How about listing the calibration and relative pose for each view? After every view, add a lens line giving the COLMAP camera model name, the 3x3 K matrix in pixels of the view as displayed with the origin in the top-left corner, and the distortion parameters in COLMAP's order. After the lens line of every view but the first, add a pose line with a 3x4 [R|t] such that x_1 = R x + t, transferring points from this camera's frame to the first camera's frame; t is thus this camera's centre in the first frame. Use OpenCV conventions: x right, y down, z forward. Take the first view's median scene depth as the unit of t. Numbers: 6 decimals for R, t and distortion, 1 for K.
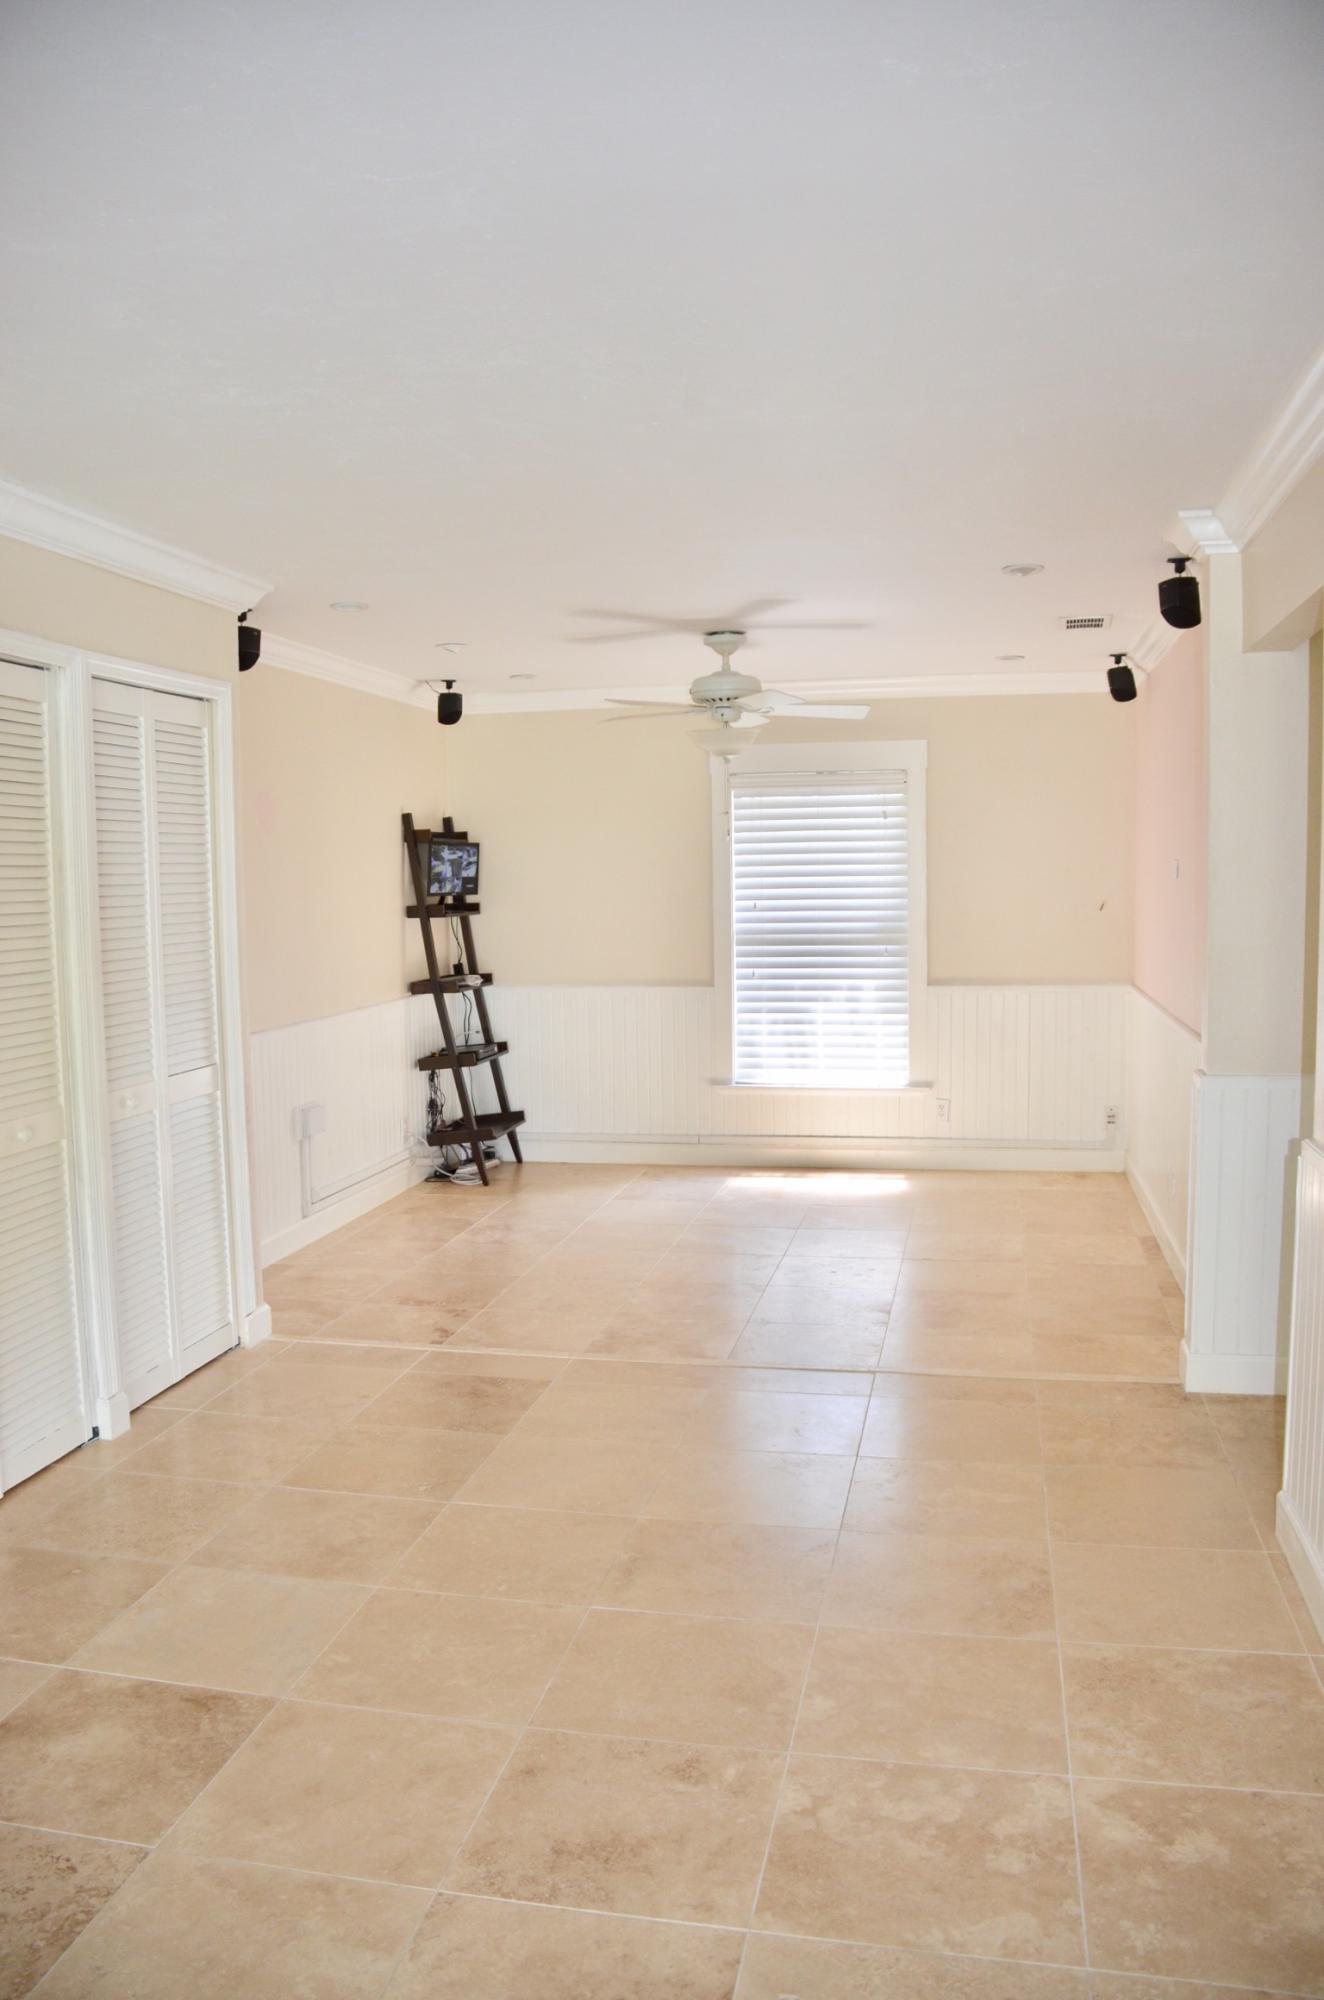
lens RADIAL K [[1567.6, 0, 620.5], [0, 1567.6, 1019.4], [0, 0, 1]] dist [-0.159362, 0.101532]
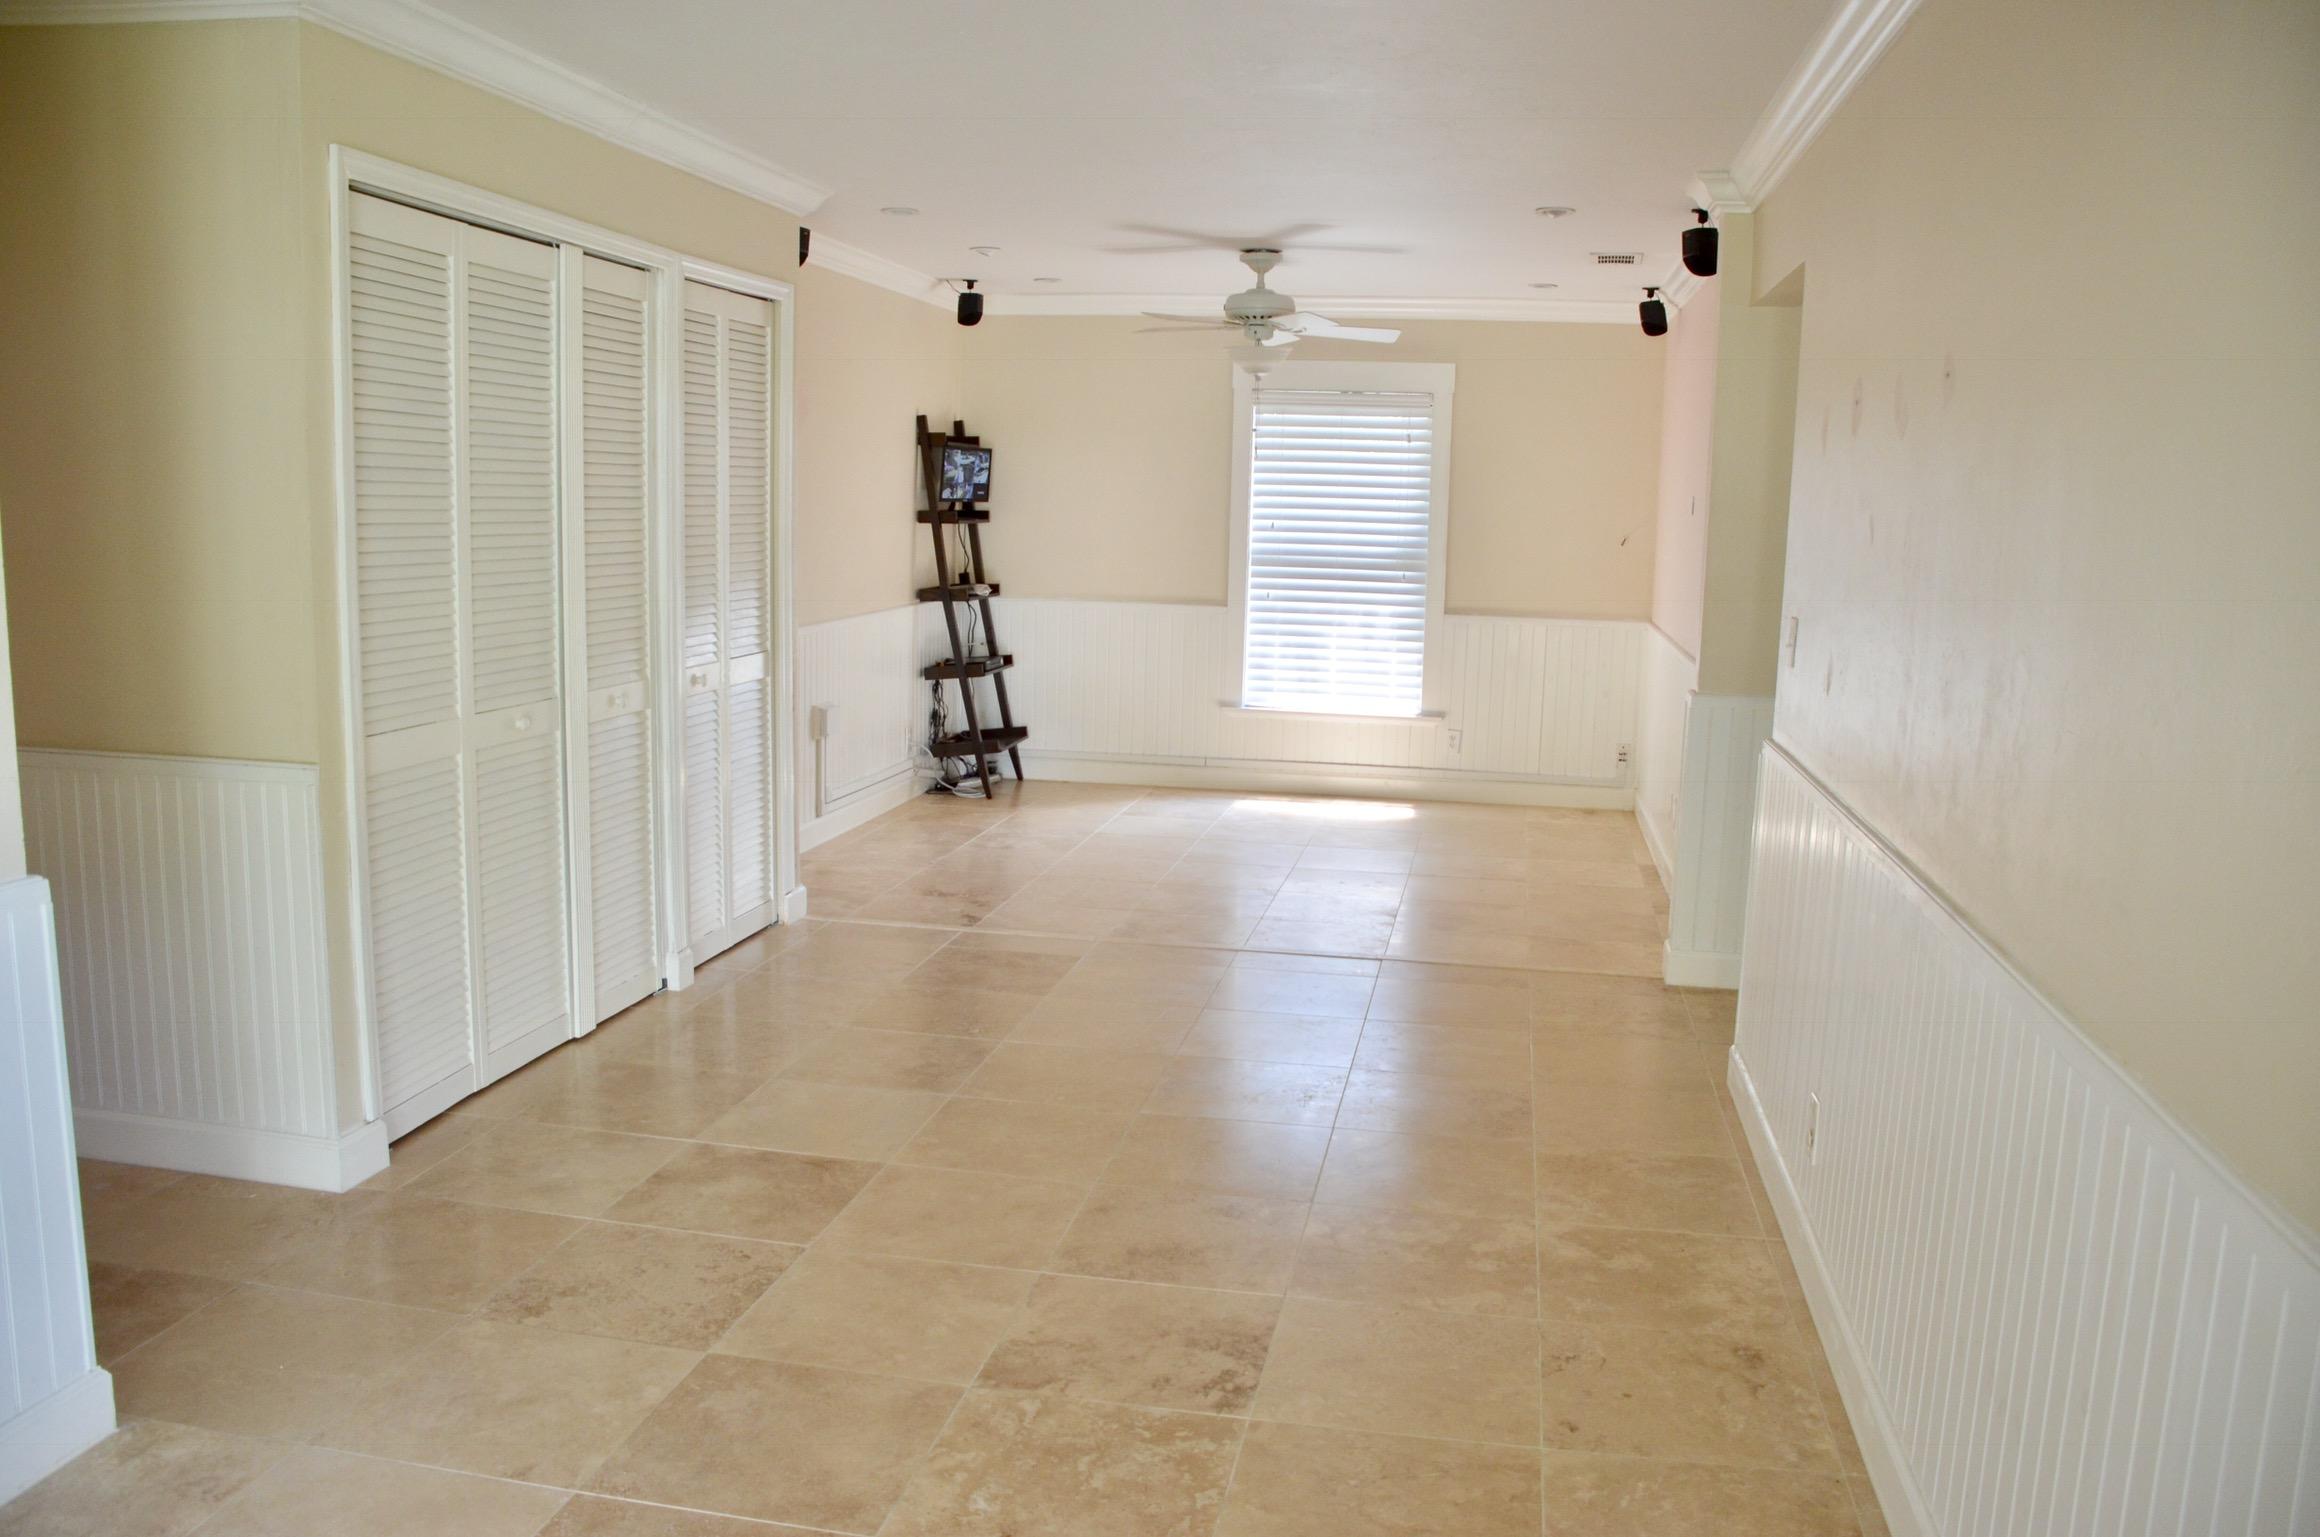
lens RADIAL K [[1818.4, 0, 1165.6], [0, 1818.4, 774.3], [0, 0, 1]] dist [-0.159362, 0.101532]
pose [[0.998258, 0.036406, 0.046426, -0.045465], [-0.039208, 0.997370, 0.060959, 0.026495], [-0.044085, -0.062673, 0.997060, -0.224152]]
